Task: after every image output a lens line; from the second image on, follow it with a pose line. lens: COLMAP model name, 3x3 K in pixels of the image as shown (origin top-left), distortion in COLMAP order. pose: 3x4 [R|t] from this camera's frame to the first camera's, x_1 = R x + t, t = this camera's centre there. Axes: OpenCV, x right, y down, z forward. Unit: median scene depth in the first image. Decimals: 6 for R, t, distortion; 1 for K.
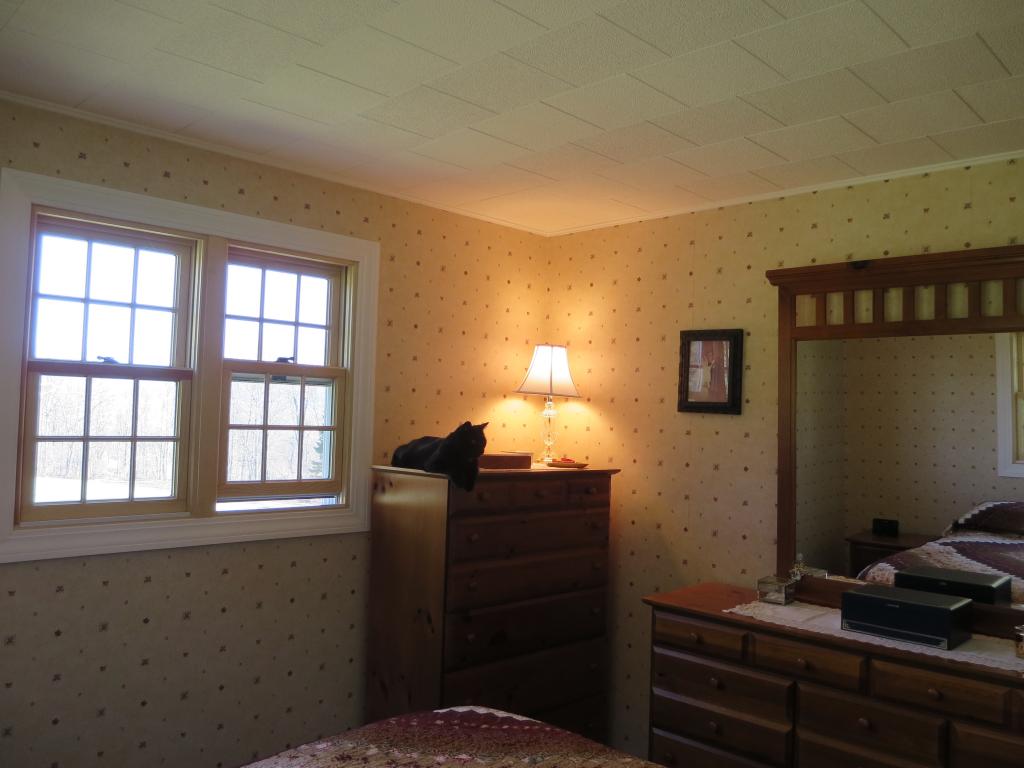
lens RADIAL K [[862.3, 0, 499.4], [0, 862.3, 380.6], [0, 0, 1]] dist [-0.088124, 0.030920]
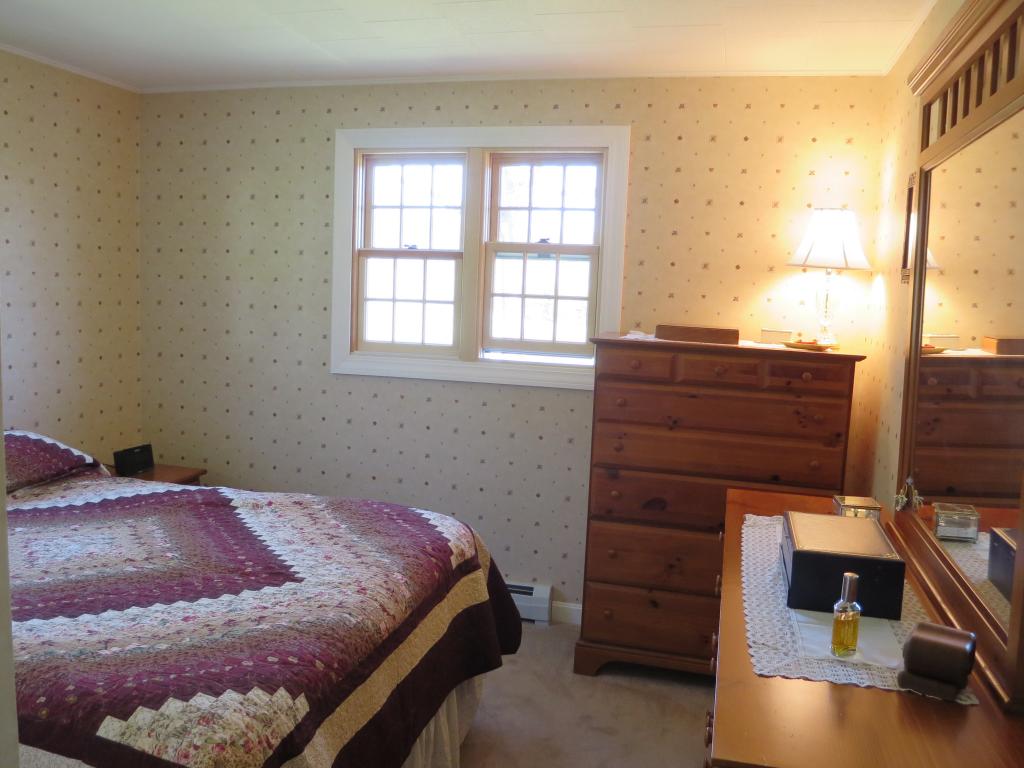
lens RADIAL K [[862.3, 0, 512.2], [0, 862.3, 386.5], [0, 0, 1]] dist [-0.088124, 0.030920]
pose [[0.489404, 0.094449, -0.866927, 0.796523], [0.014682, 0.993084, 0.116482, 0.038275], [0.871933, -0.069735, 0.484633, 0.363400]]
